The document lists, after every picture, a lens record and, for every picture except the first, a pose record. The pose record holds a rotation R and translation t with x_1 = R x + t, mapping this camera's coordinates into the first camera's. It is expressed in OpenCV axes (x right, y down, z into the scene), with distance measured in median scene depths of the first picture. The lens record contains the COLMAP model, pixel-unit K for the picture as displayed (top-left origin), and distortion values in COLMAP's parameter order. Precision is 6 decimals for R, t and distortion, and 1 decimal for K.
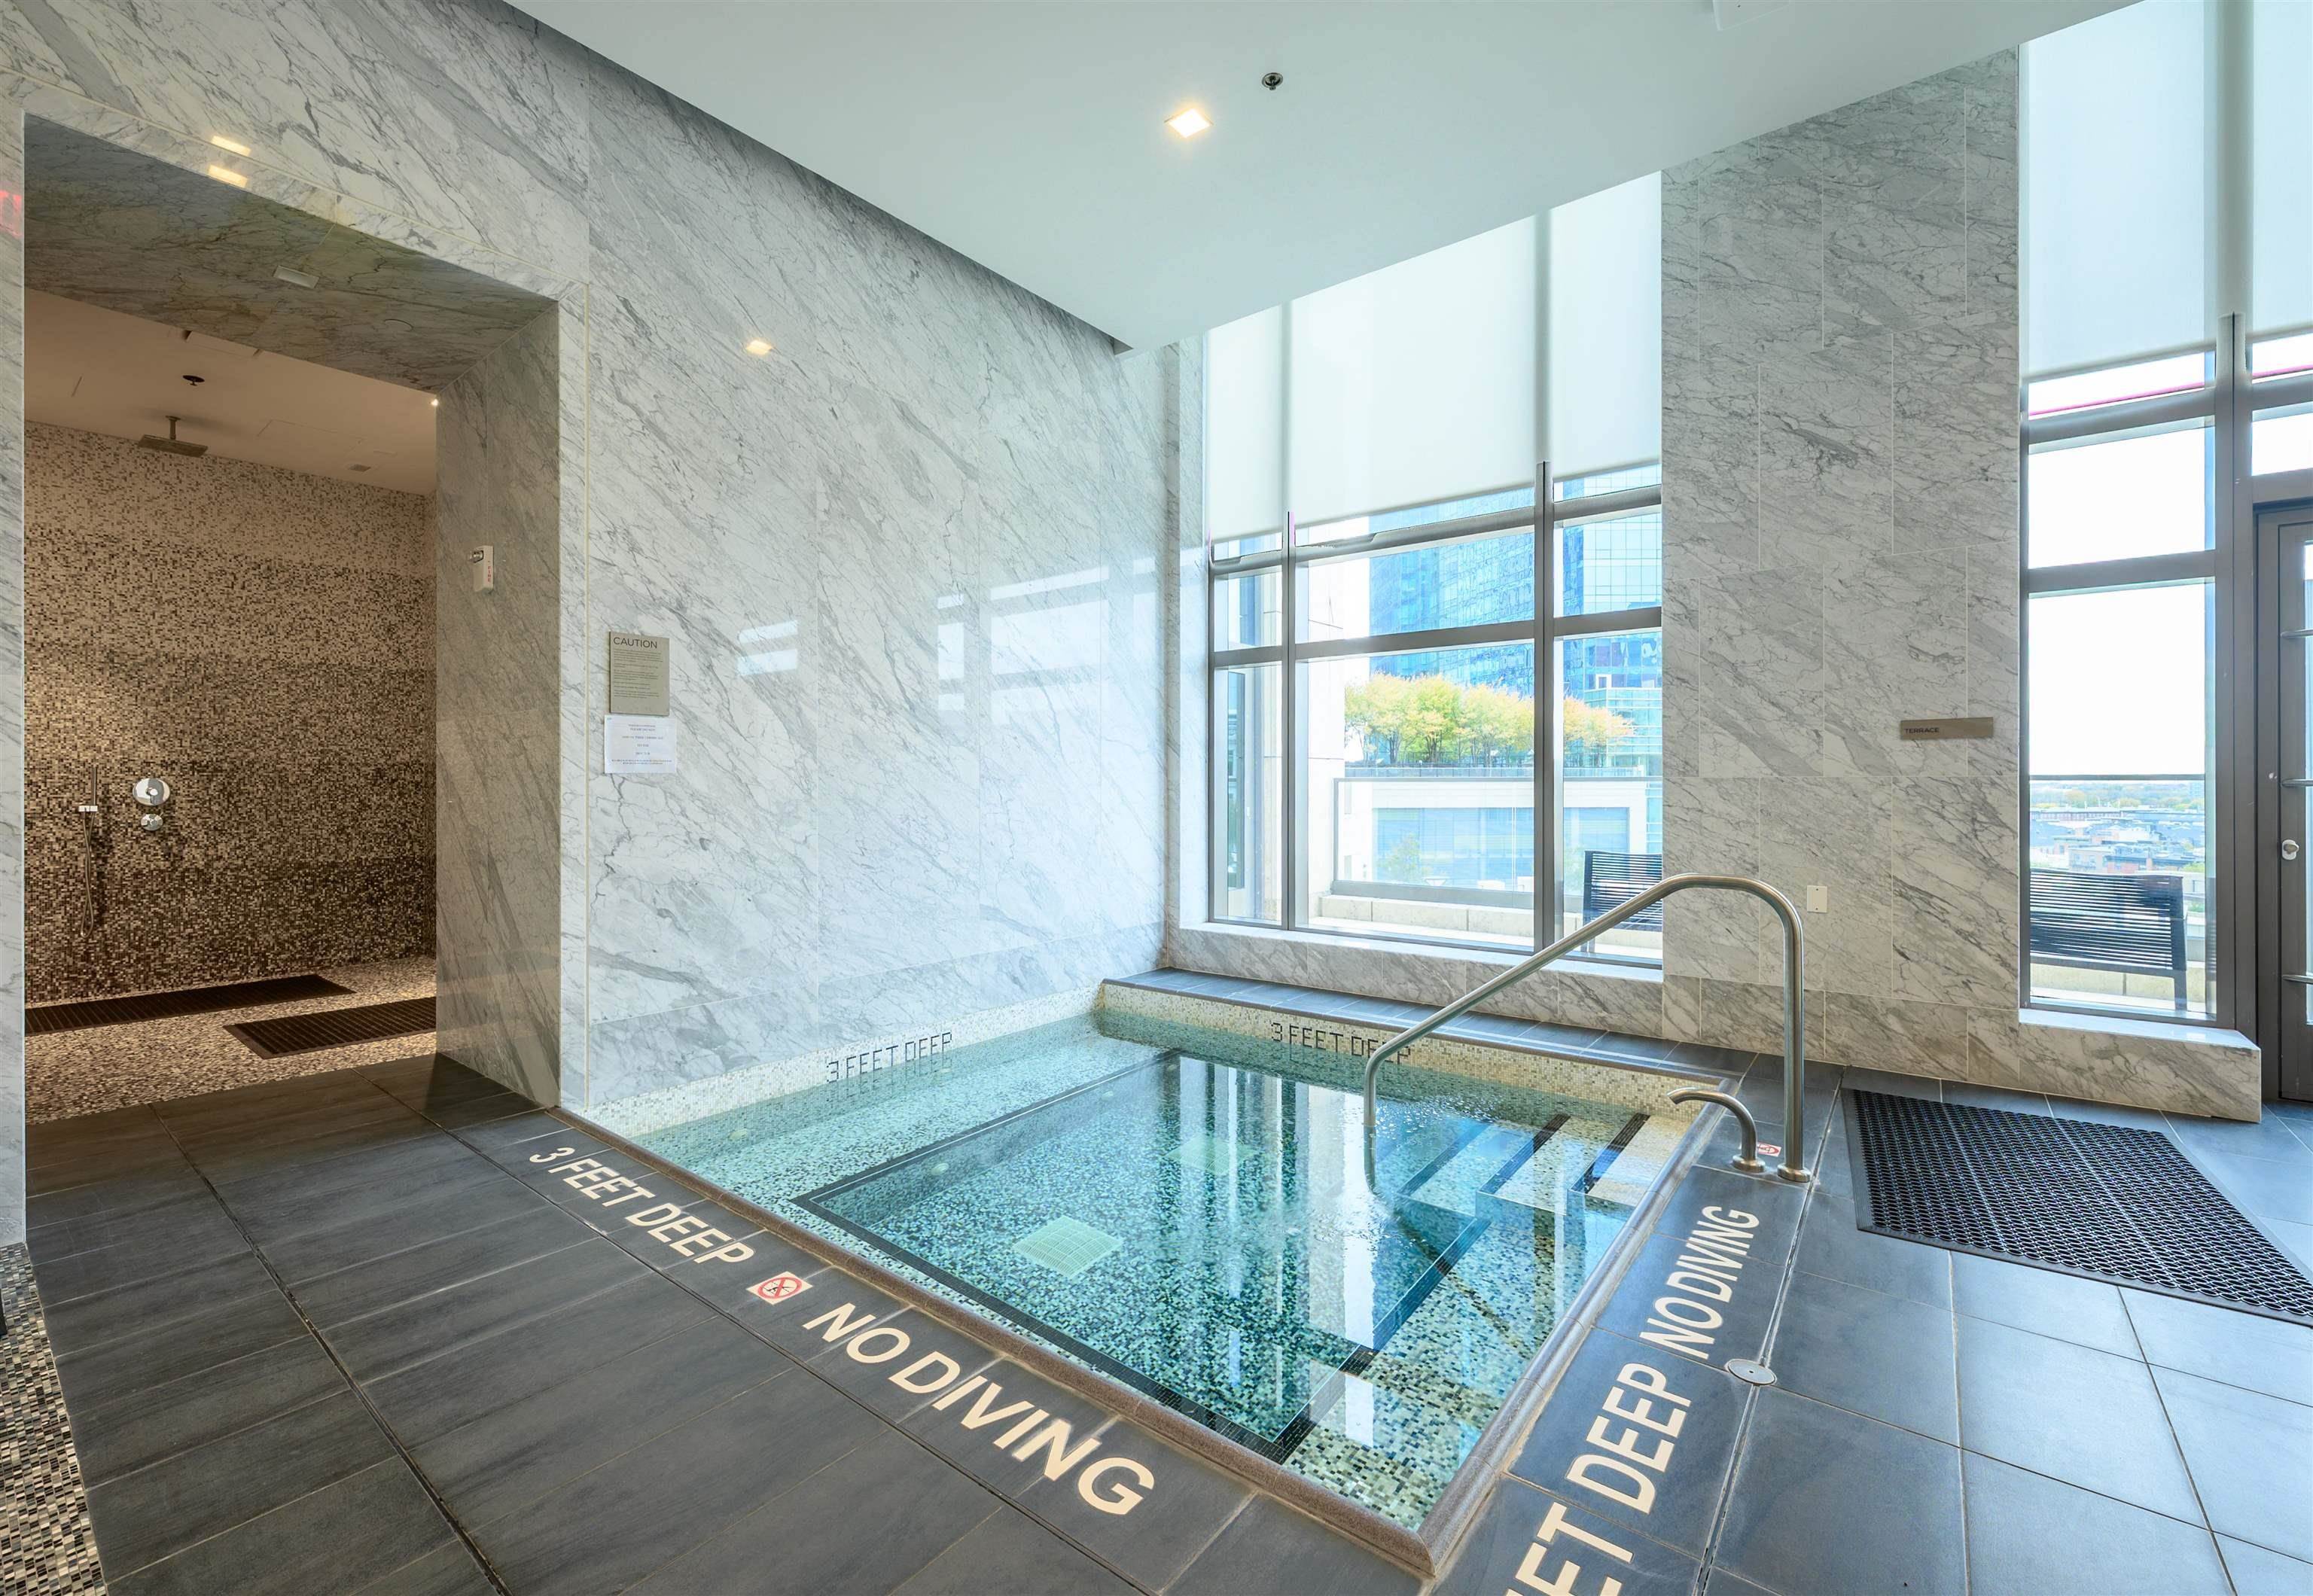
lens RADIAL K [[993.1, 0, 1152.9], [0, 993.1, 792.7], [0, 0, 1]] dist [-0.003673, -0.000188]
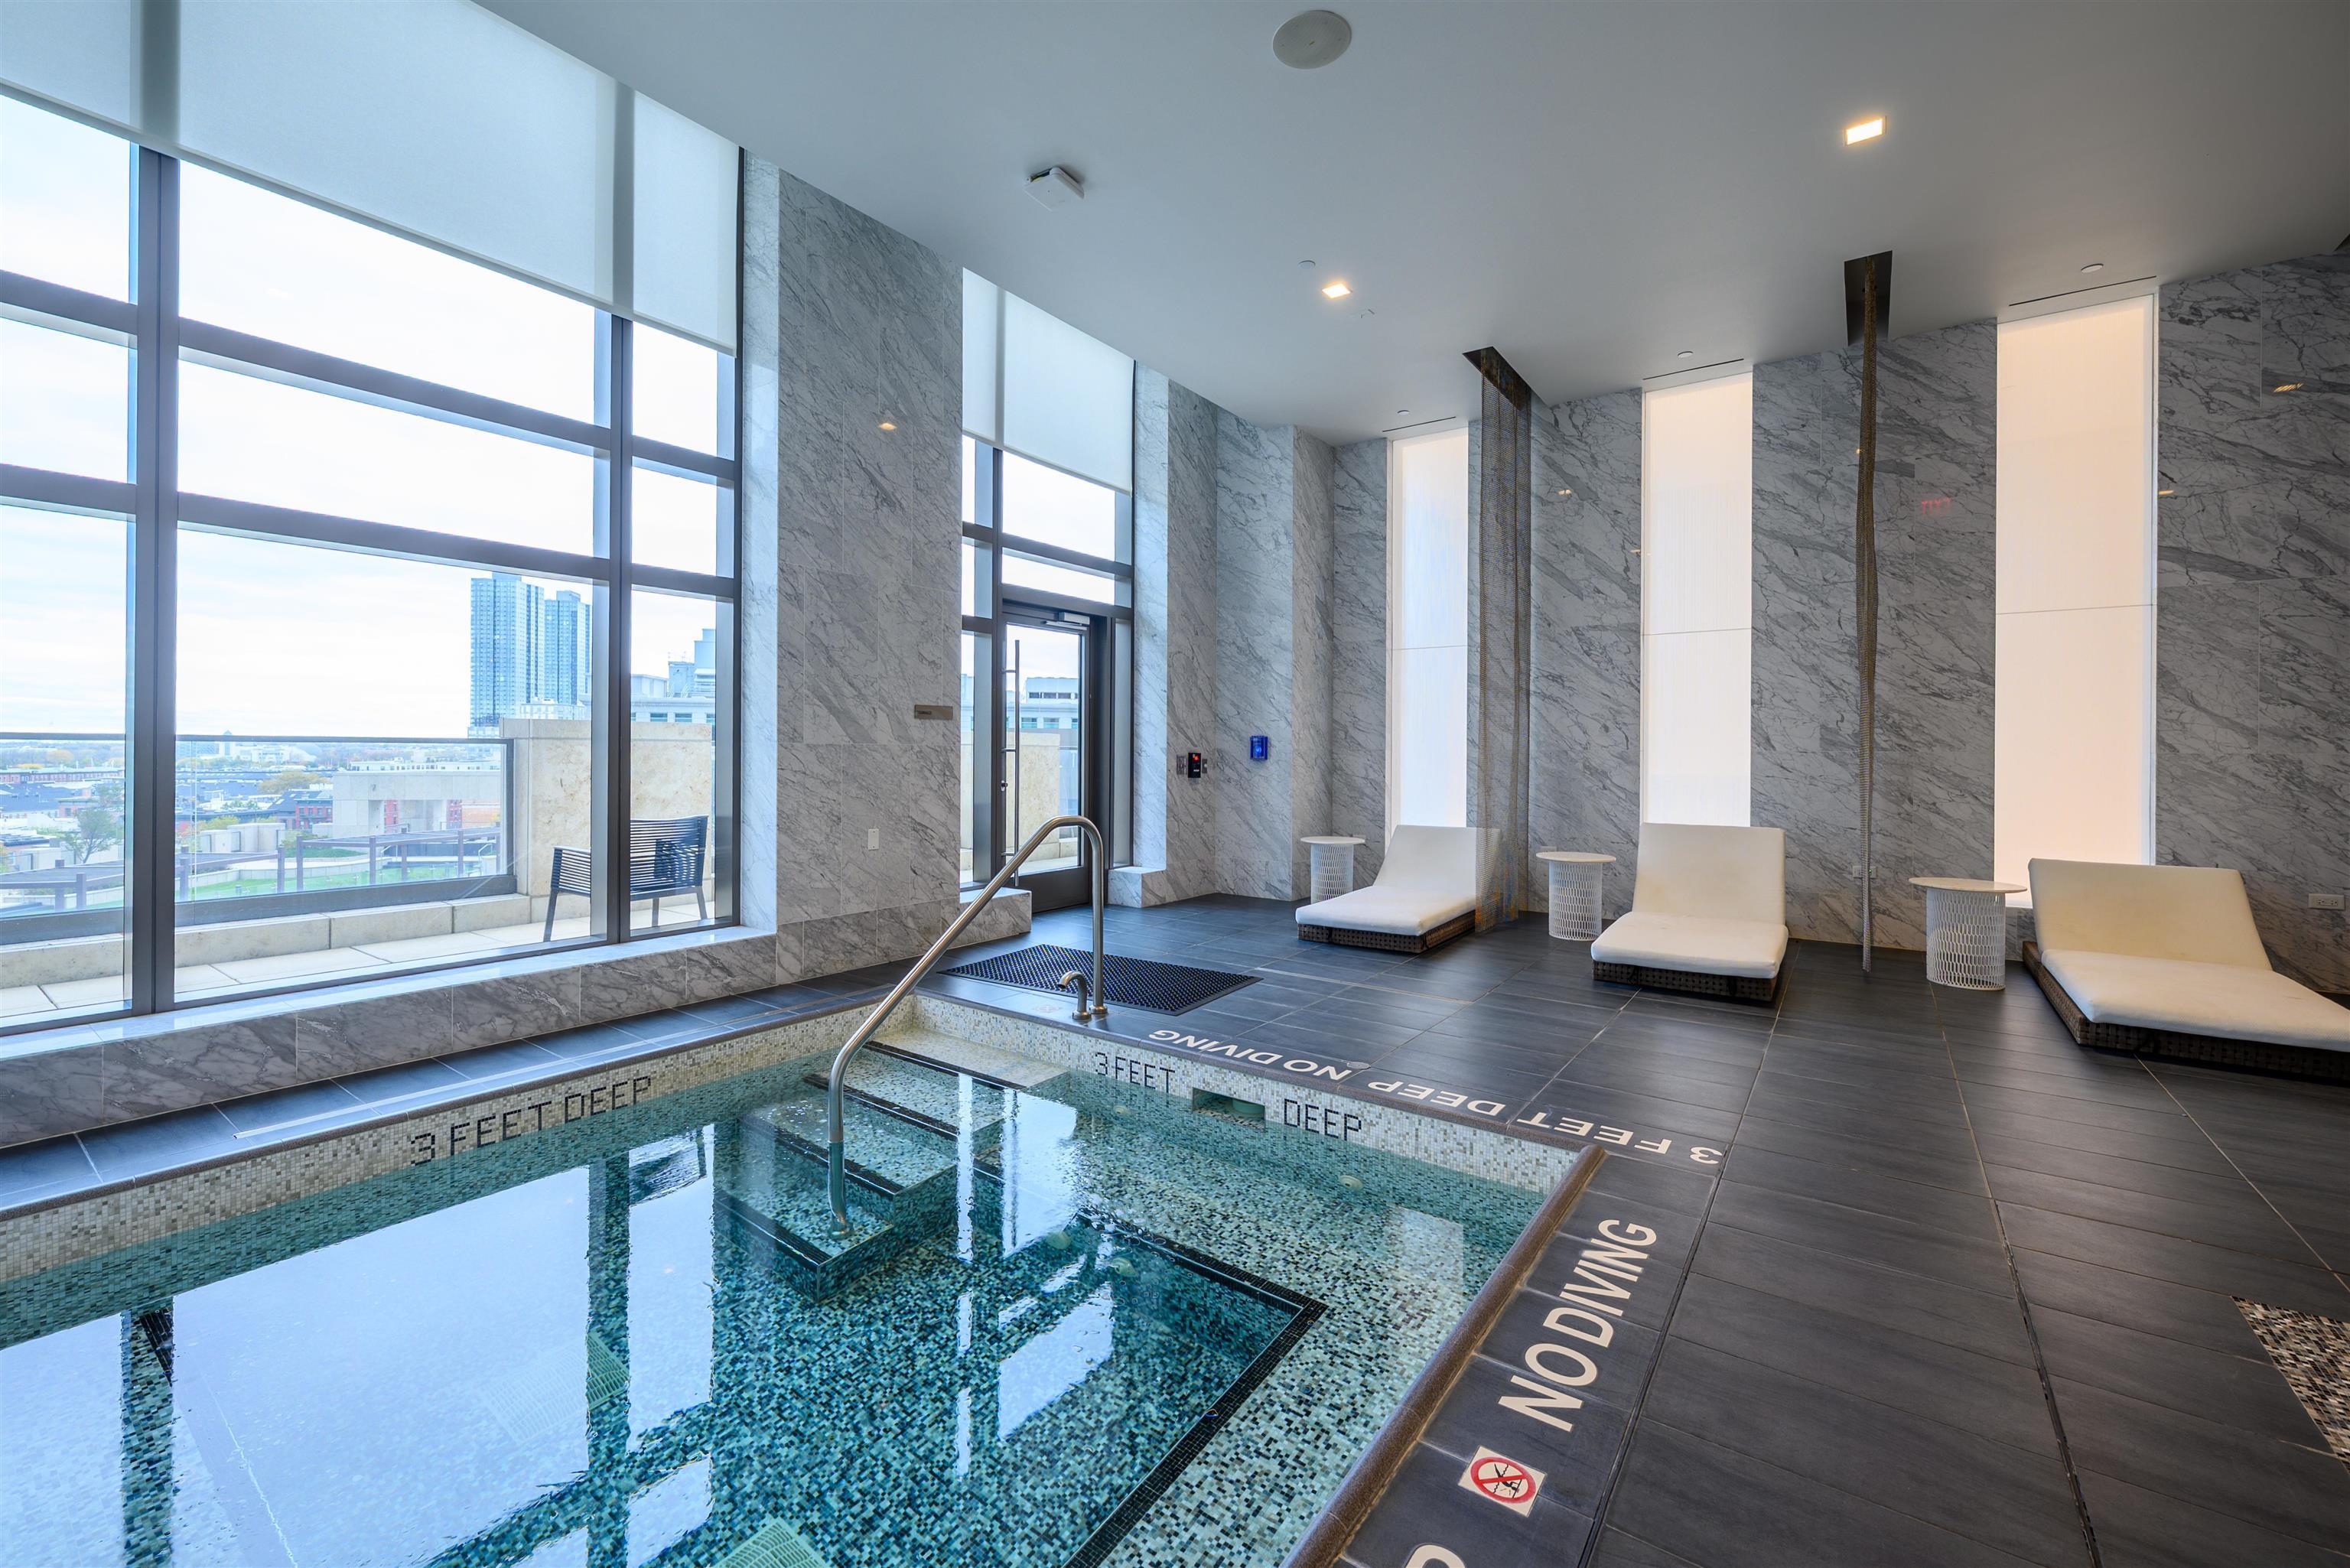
lens RADIAL K [[946.4, 0, 1124.4], [0, 946.4, 753.3], [0, 0, 1]] dist [0.002569, 0.000452]
pose [[-0.007723, -0.001815, 0.999969, -0.551904], [0.000929, 0.999998, 0.001822, -0.006077], [-0.999970, 0.000943, -0.007721, 0.675238]]
